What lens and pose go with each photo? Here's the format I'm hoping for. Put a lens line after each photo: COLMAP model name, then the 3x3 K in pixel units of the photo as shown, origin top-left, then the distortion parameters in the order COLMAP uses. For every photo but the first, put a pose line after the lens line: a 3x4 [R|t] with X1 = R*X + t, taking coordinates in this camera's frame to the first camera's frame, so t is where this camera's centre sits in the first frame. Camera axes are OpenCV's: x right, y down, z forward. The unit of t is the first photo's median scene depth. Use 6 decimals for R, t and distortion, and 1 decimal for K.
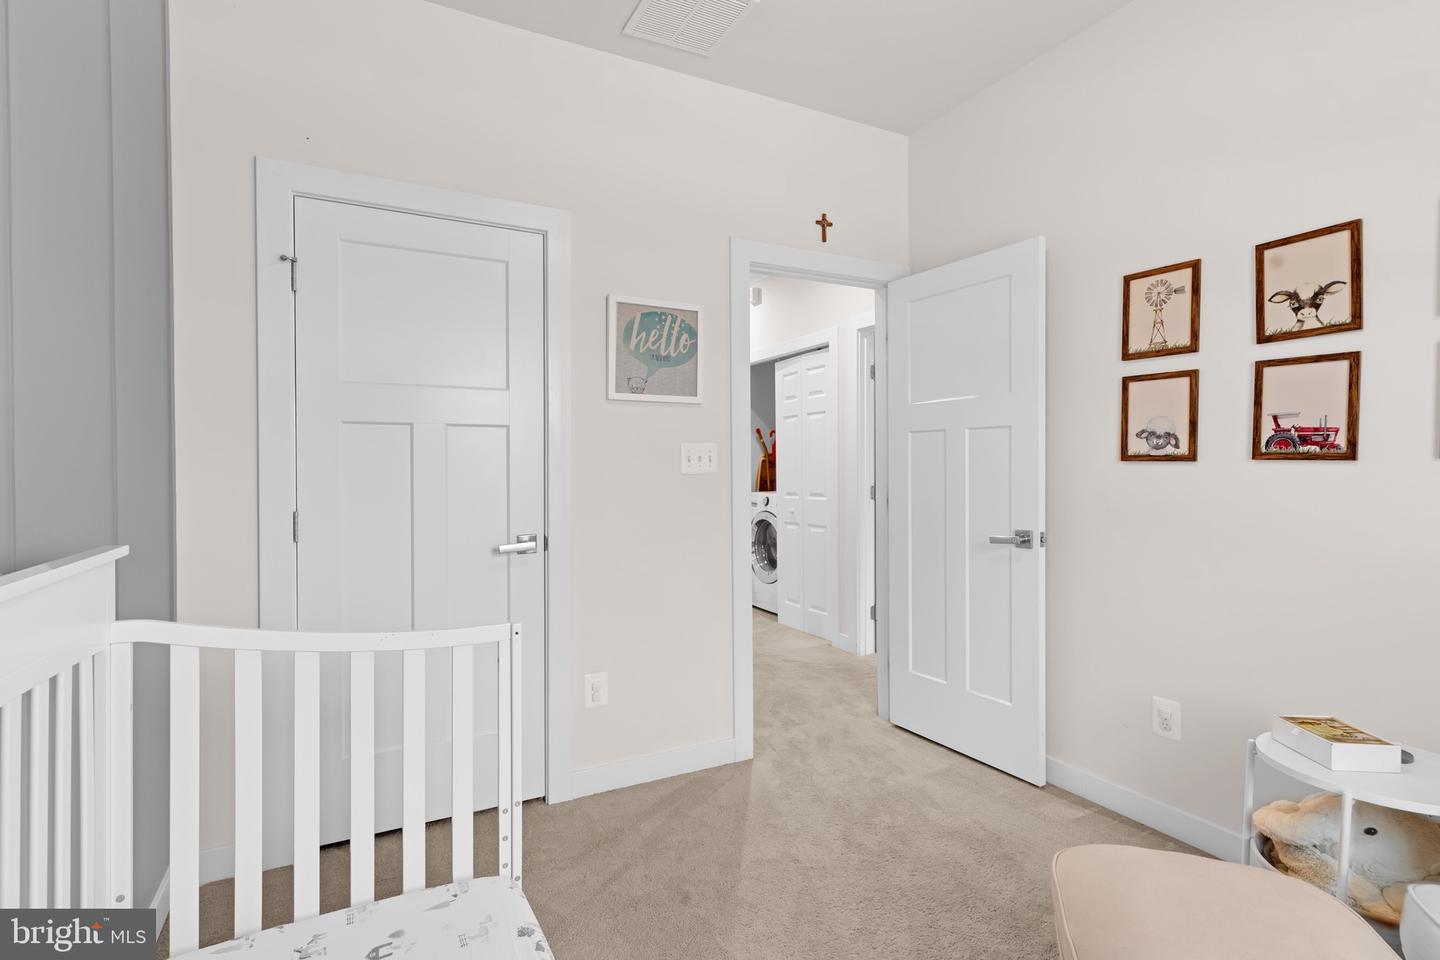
lens RADIAL K [[723.2, 0, 720.0], [0, 723.2, 480.0], [0, 0, 1]] dist [0.000047, -0.000027]
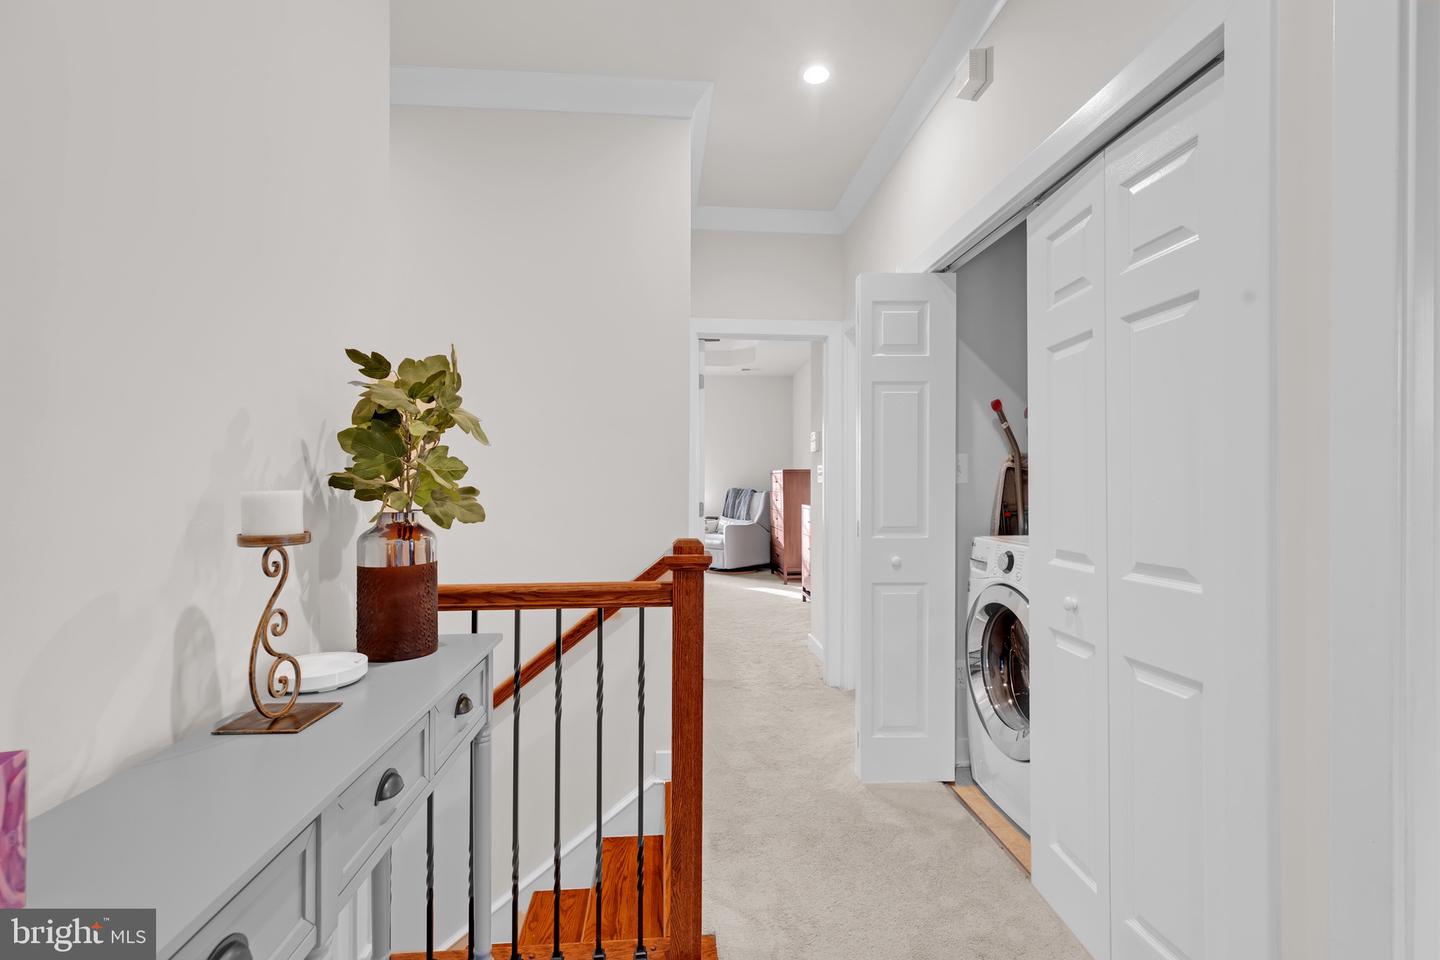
lens RADIAL K [[645.3, 0, 720.0], [0, 645.3, 480.0], [0, 0, 1]] dist [0.000280, -0.000071]
pose [[0.914193, 0.006587, -0.405226, 0.063872], [-0.015264, 0.999718, -0.018183, -0.009133], [0.404992, 0.022808, 0.914036, 0.588586]]
